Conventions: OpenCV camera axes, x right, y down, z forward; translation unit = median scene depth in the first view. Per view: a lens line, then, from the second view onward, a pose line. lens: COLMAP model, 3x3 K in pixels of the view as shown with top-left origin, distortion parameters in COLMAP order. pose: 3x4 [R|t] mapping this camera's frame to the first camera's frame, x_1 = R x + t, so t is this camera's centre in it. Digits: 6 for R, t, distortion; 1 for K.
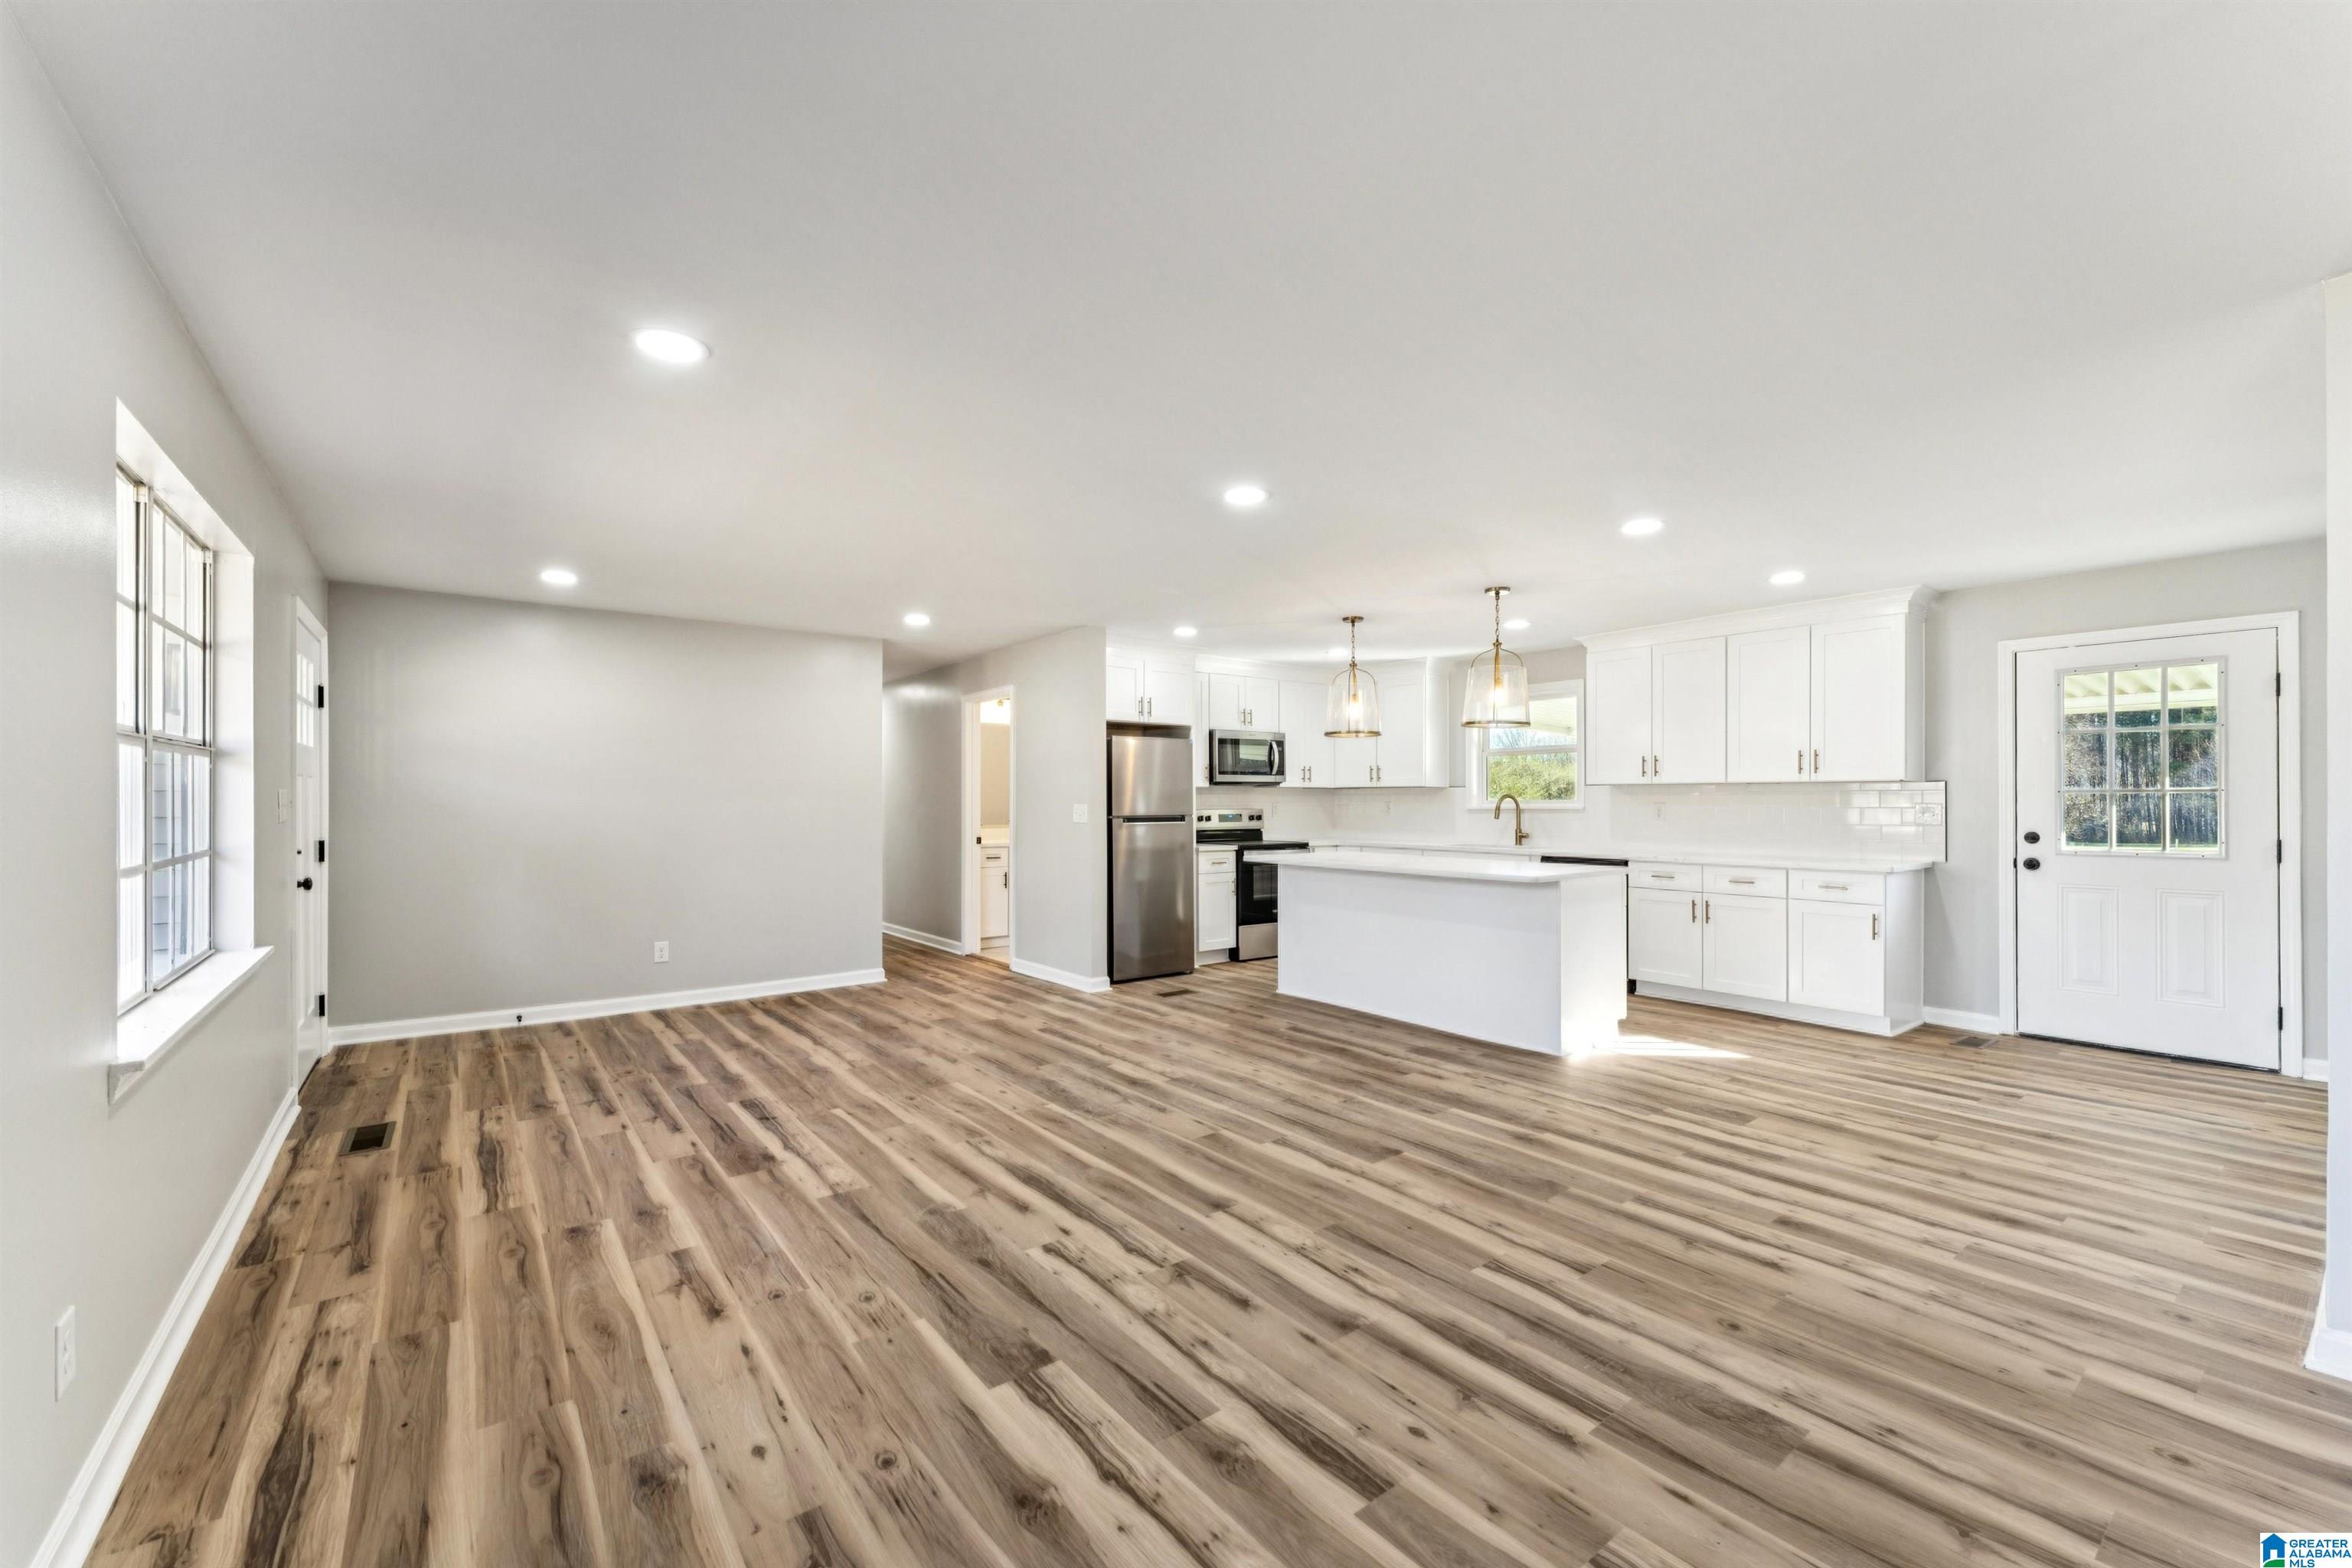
lens RADIAL K [[940.1, 0, 1176.0], [0, 940.1, 784.0], [0, 0, 1]] dist [-0.008087, 0.000032]
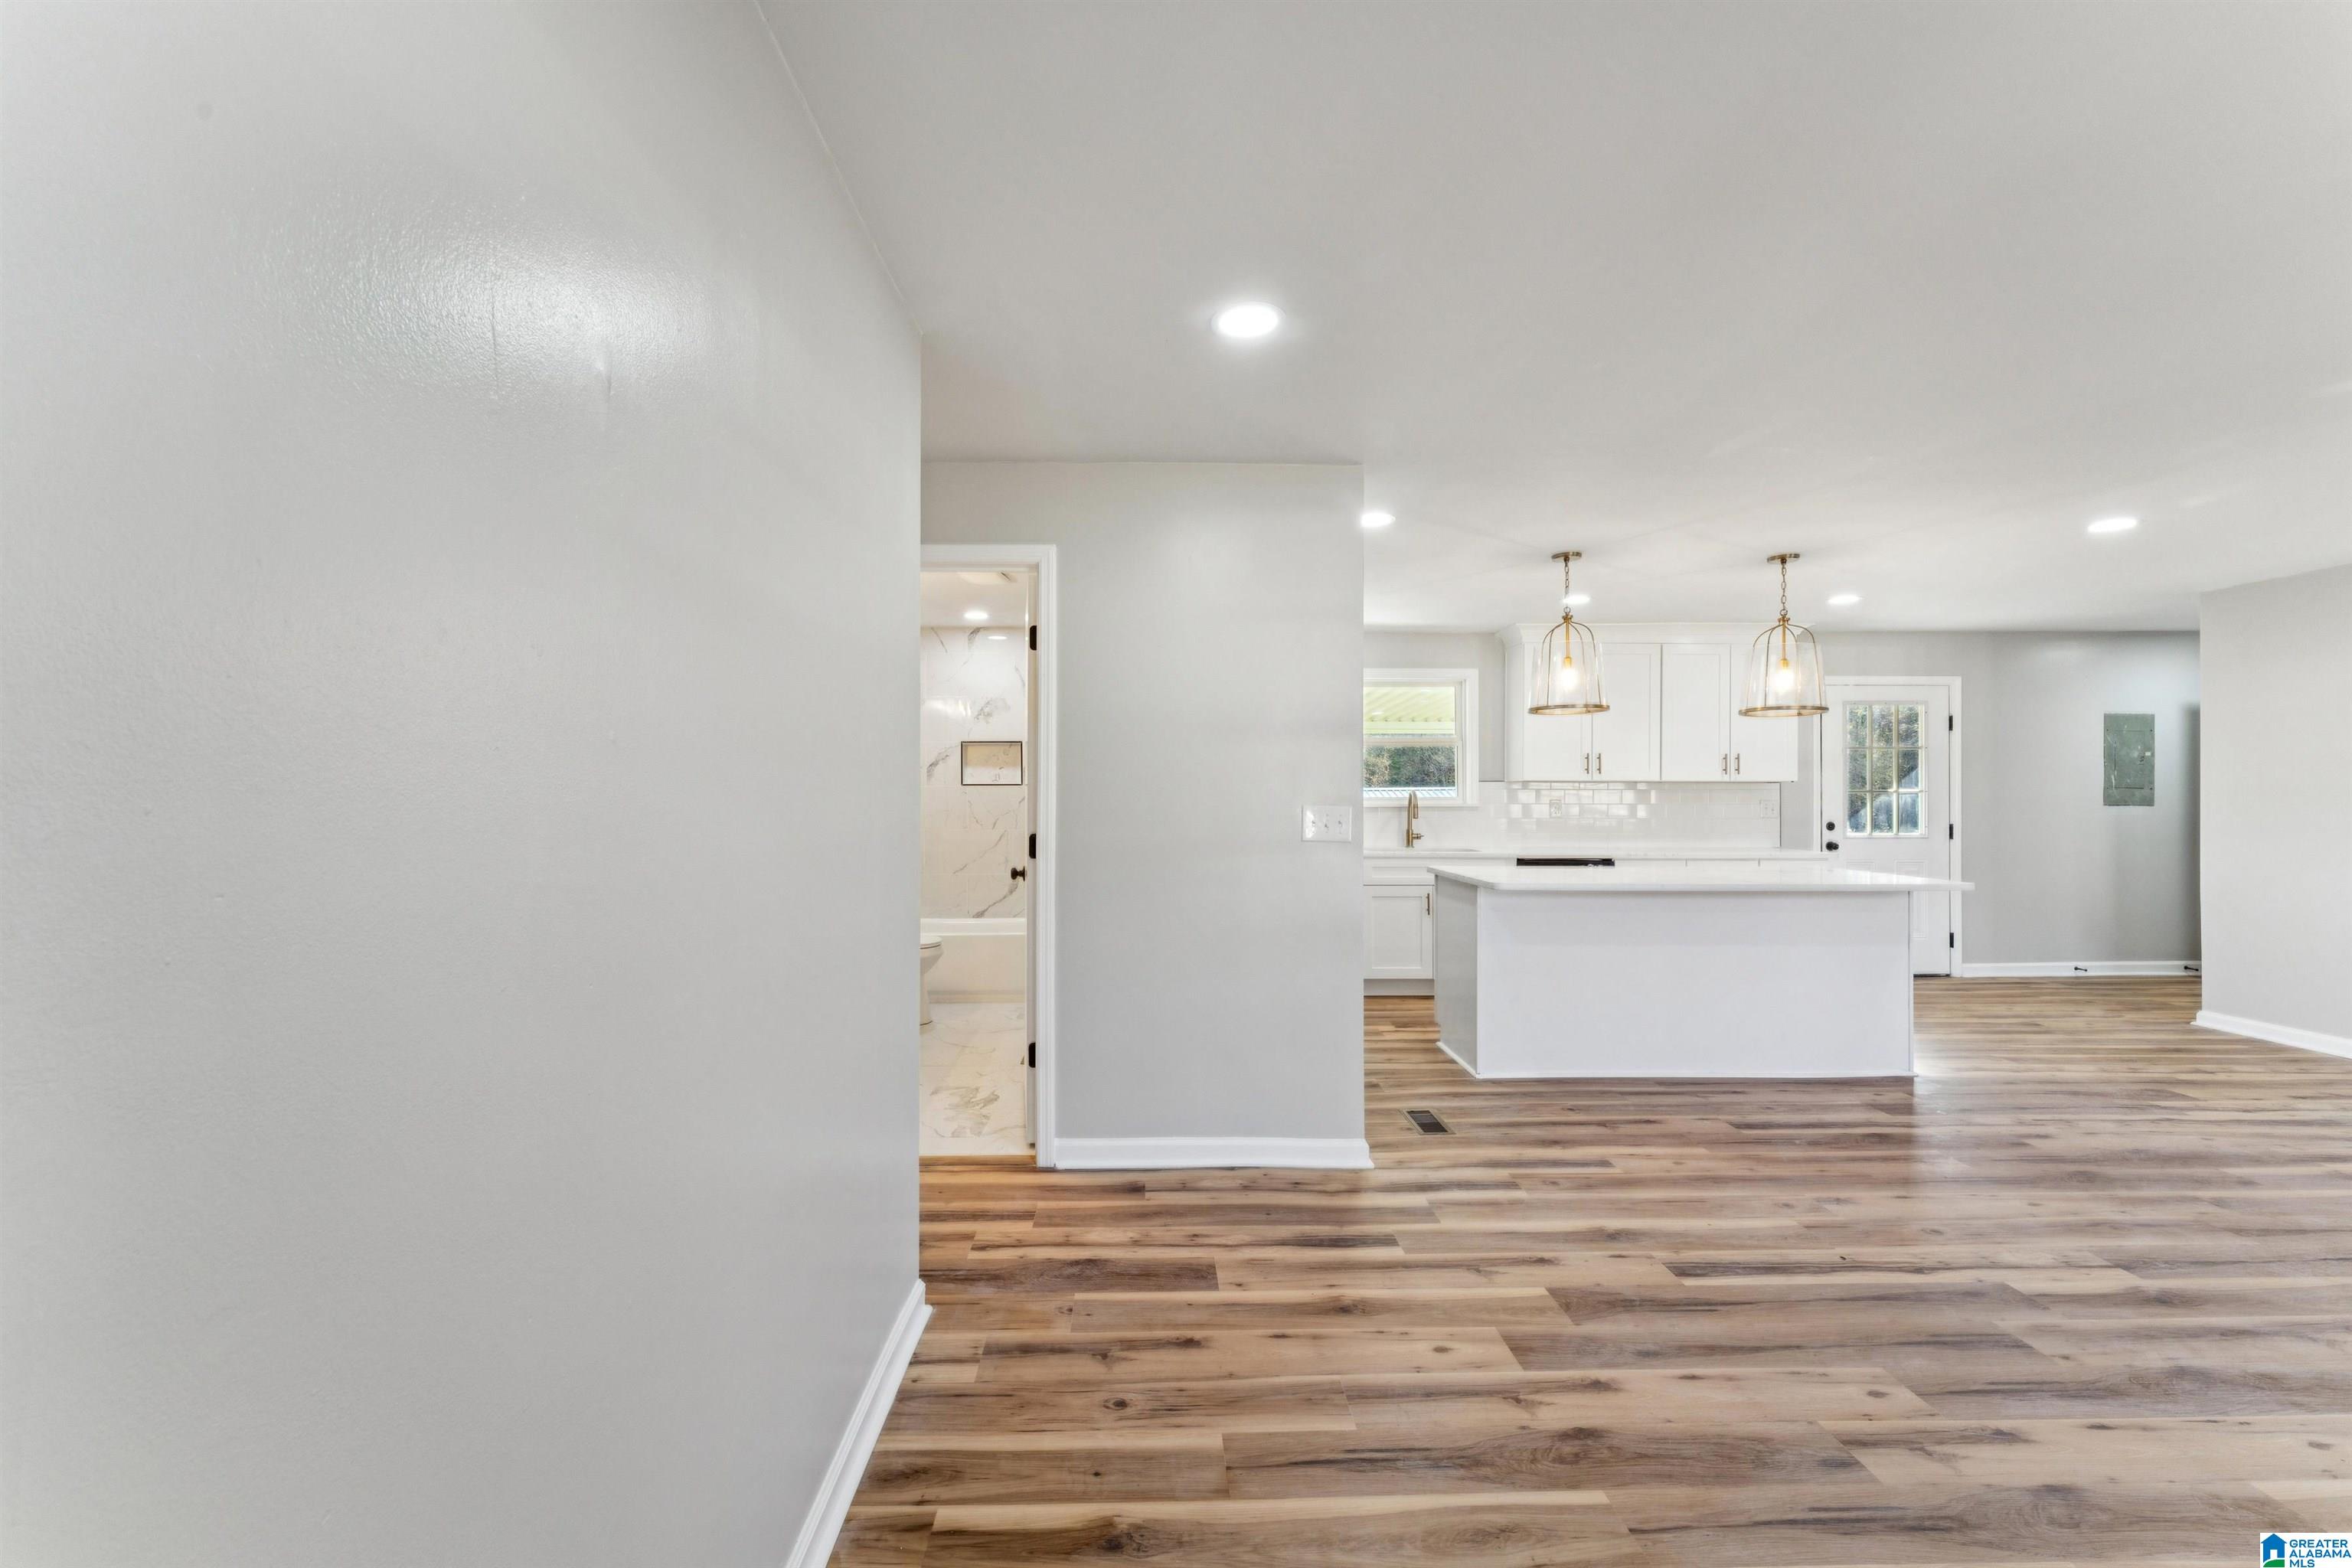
lens RADIAL K [[944.2, 0, 1176.0], [0, 944.2, 784.0], [0, 0, 1]] dist [0.002553, -0.000158]
pose [[0.594501, 0.009866, 0.804034, -1.061313], [-0.016000, 0.999872, -0.000439, 0.019252], [-0.803936, -0.012603, 0.594583, 1.408586]]
